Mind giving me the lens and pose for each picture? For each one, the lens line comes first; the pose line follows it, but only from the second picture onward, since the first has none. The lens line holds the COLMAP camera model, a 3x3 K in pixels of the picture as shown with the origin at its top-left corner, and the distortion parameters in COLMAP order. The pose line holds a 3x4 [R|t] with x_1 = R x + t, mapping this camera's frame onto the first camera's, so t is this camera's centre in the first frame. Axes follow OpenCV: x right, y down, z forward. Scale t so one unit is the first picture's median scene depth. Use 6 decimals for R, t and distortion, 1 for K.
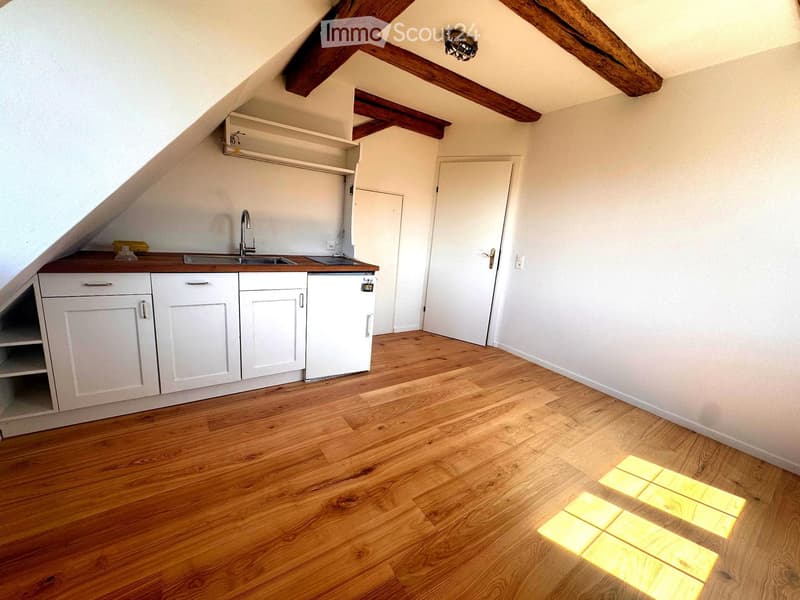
lens RADIAL K [[320.1, 0, 400.7], [0, 320.1, 299.4], [0, 0, 1]] dist [-0.001531, 0.000532]
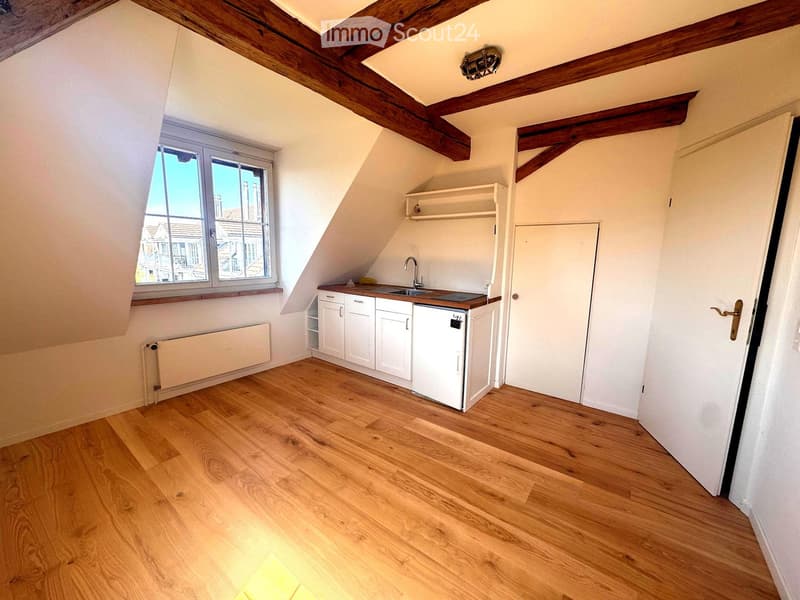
lens RADIAL K [[320.1, 0, 400.6], [0, 320.1, 300.4], [0, 0, 1]] dist [-0.001531, 0.000532]
pose [[0.312513, 0.067367, -0.947522, 0.840207], [-0.194297, 0.980927, 0.005658, -0.085920], [0.929830, 0.182332, 0.319642, 0.520621]]
